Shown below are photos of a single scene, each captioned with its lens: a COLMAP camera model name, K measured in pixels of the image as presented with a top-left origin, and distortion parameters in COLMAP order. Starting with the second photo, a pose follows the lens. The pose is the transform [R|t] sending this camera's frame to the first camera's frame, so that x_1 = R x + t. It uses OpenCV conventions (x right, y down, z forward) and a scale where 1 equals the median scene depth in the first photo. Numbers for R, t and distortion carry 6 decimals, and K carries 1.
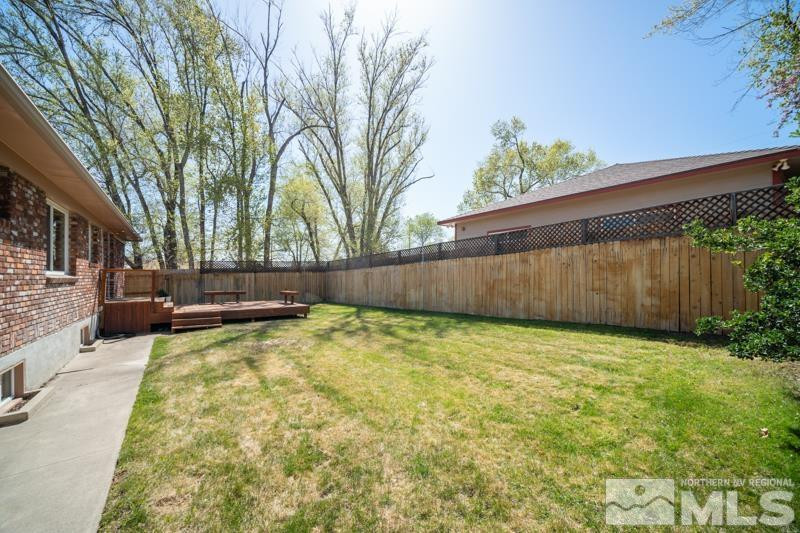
lens RADIAL K [[317.5, 0, 398.2], [0, 317.5, 271.6], [0, 0, 1]] dist [0.000570, -0.000015]
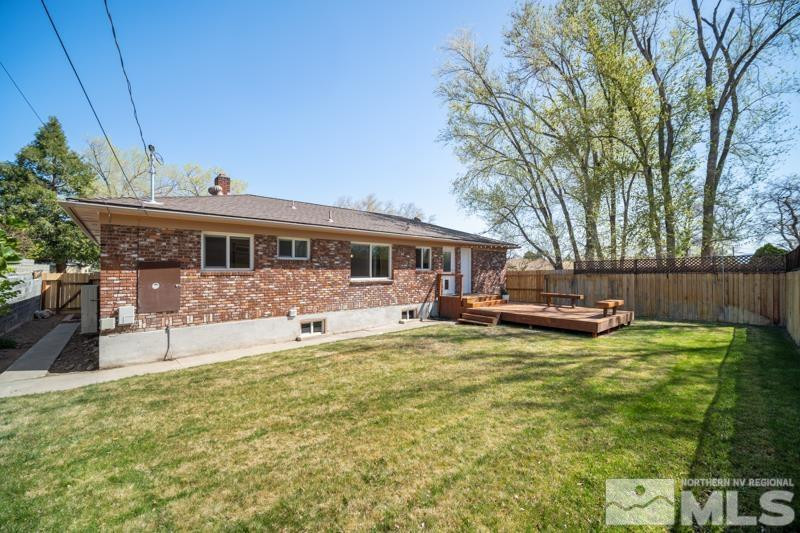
lens RADIAL K [[317.5, 0, 397.4], [0, 317.5, 268.0], [0, 0, 1]] dist [0.000570, -0.000015]
pose [[0.113734, 0.002135, -0.993509, 0.314724], [0.012251, 0.999919, 0.003551, -0.024293], [0.993436, -0.012575, 0.113698, 0.333568]]
